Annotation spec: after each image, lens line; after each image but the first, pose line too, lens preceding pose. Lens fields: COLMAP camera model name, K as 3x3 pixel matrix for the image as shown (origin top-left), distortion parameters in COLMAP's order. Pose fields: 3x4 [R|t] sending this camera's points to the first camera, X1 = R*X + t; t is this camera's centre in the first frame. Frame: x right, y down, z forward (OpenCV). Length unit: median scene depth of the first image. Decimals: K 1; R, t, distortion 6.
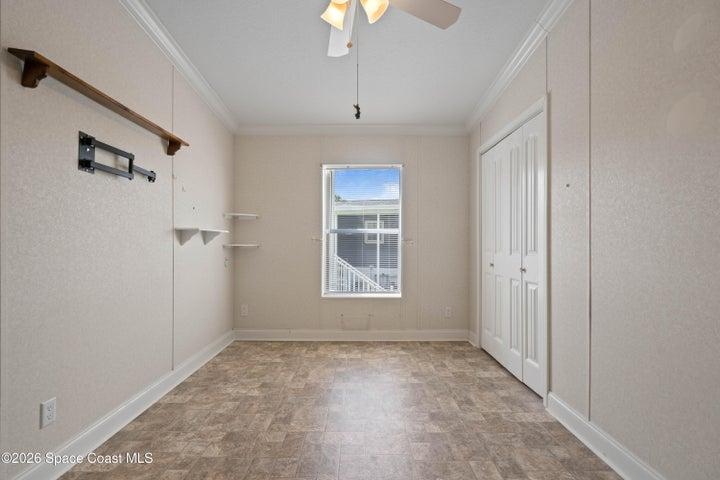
lens RADIAL K [[326.6, 0, 358.4], [0, 326.6, 243.8], [0, 0, 1]] dist [-0.004486, 0.002367]
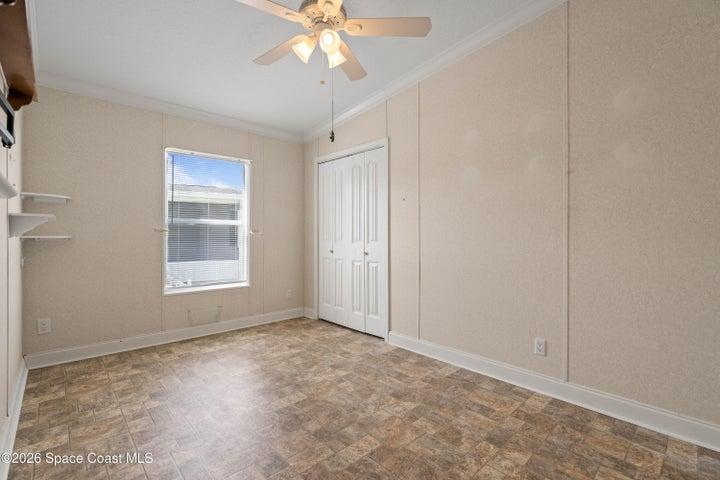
lens RADIAL K [[326.6, 0, 360.6], [0, 326.6, 234.5], [0, 0, 1]] dist [-0.004486, 0.002367]
pose [[0.730624, 0.000536, 0.682780, -0.368436], [-0.001823, 0.999998, 0.001166, -0.003705], [-0.682778, -0.002097, 0.730623, -0.020729]]
